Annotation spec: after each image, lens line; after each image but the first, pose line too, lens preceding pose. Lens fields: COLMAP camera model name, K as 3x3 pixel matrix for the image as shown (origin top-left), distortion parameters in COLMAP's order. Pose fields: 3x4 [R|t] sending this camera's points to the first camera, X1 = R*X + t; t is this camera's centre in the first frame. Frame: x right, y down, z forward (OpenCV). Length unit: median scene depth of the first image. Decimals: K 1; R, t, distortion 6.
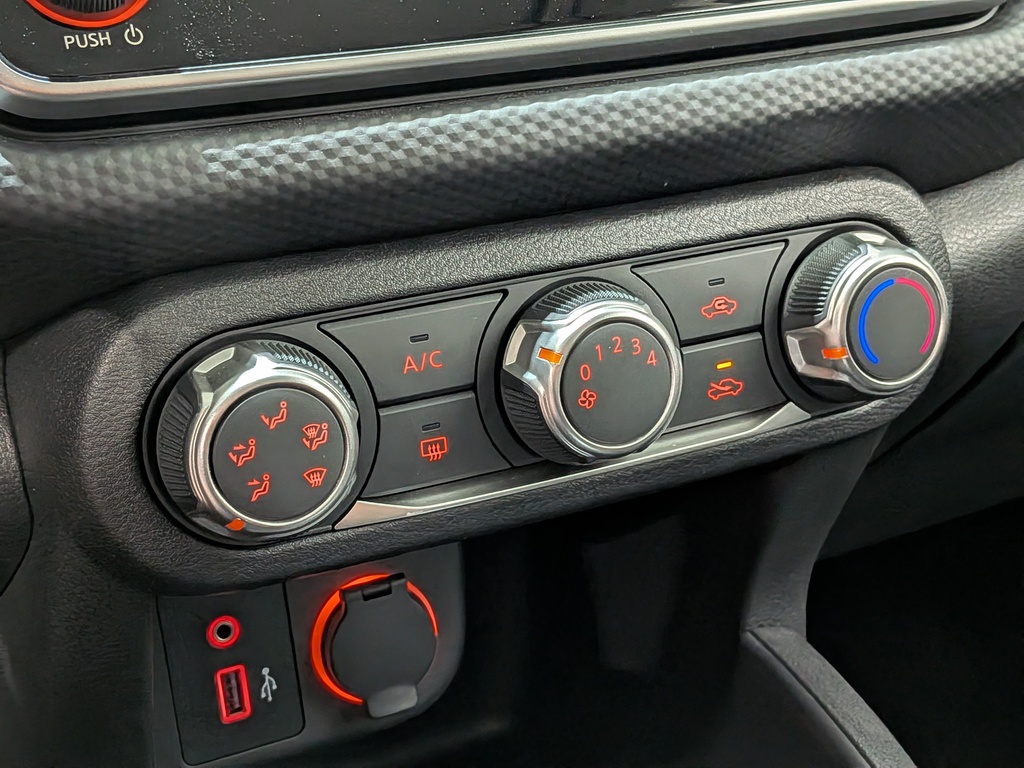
lens RADIAL K [[1505.8, 0, 517.7], [0, 1505.8, 386.1], [0, 0, 1]] dist [0.045335, 0.000000]
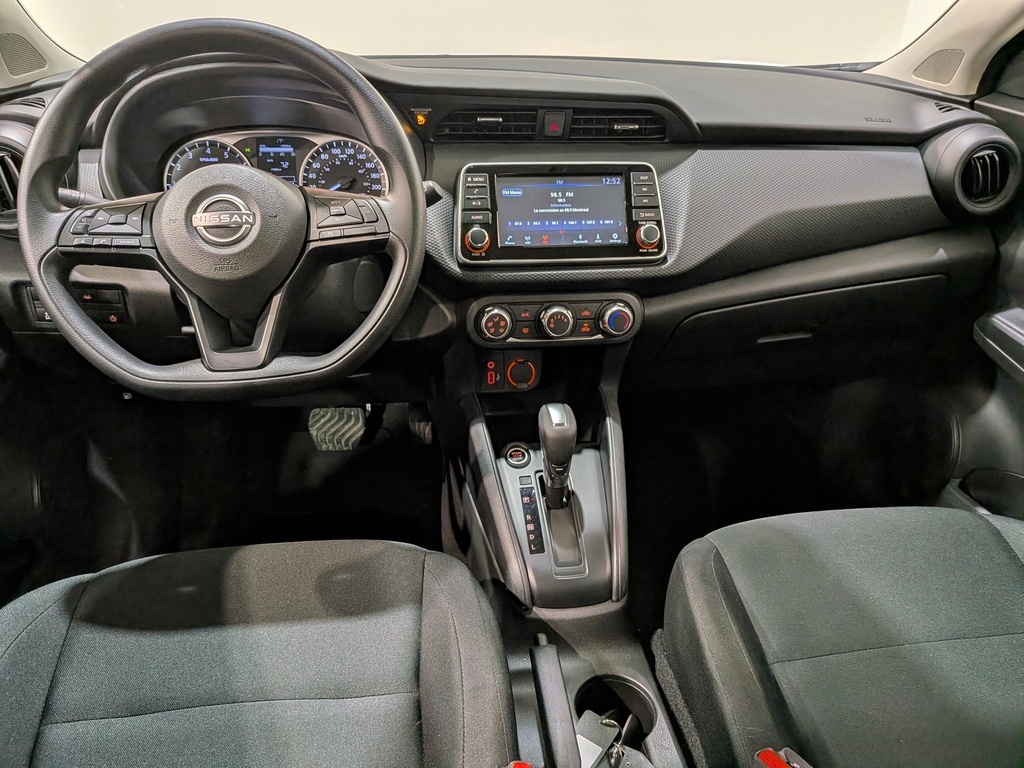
lens RADIAL K [[743.2, 0, 517.0], [0, 743.2, 402.5], [0, 0, 1]] dist [0.062452, -0.111885]
pose [[0.952639, 0.174613, -0.248976, 0.641950], [-0.156368, 0.983458, 0.091425, 0.056876], [0.260822, -0.048164, 0.964185, -1.671137]]
